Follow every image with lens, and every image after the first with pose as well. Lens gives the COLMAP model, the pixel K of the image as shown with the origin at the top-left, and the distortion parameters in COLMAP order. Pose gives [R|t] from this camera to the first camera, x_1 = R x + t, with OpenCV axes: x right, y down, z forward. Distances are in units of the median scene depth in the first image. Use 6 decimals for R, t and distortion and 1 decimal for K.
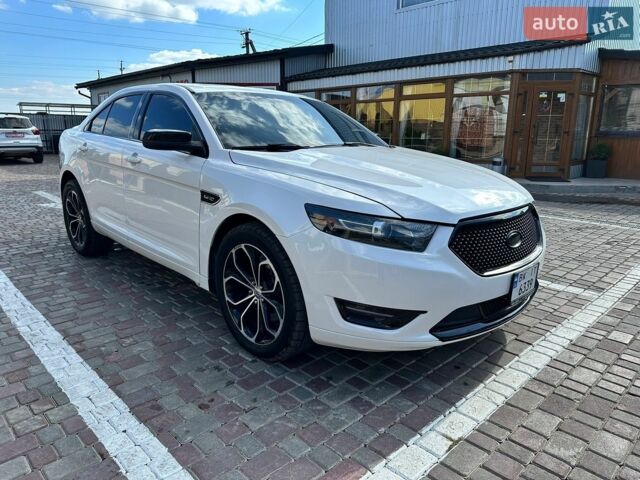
lens RADIAL K [[454.2, 0, 321.1], [0, 454.2, 237.7], [0, 0, 1]] dist [0.055285, -0.073512]
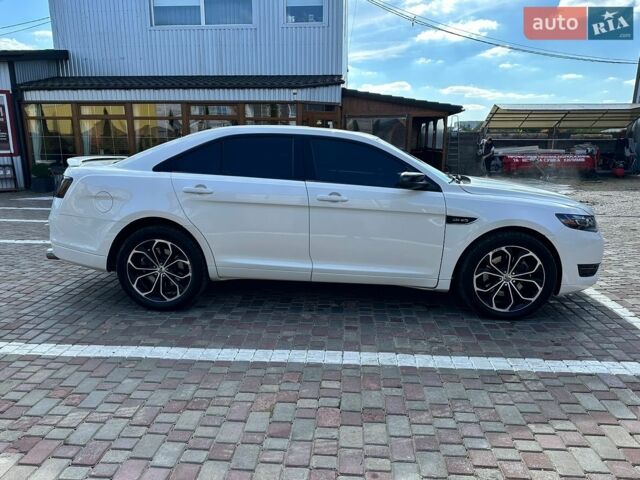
lens RADIAL K [[454.2, 0, 321.1], [0, 454.2, 237.7], [0, 0, 1]] dist [0.055285, -0.073512]
pose [[0.741549, -0.141294, 0.655851, -1.389862], [0.153516, 0.987371, 0.039140, -0.145253], [-0.653098, 0.071660, 0.753875, 0.219059]]
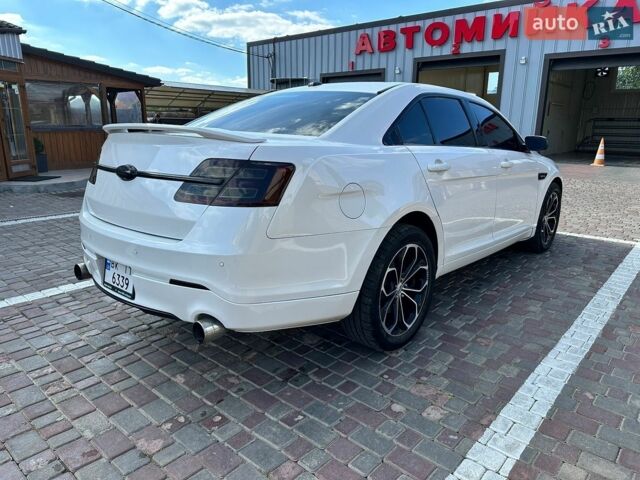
lens RADIAL K [[454.2, 0, 321.1], [0, 454.2, 237.7], [0, 0, 1]] dist [0.055285, -0.073512]
pose [[-0.088759, -0.243282, 0.965886, -1.736923], [0.218022, 0.941453, 0.257163, -0.453973], [-0.971899, 0.233410, -0.030522, 1.774848]]
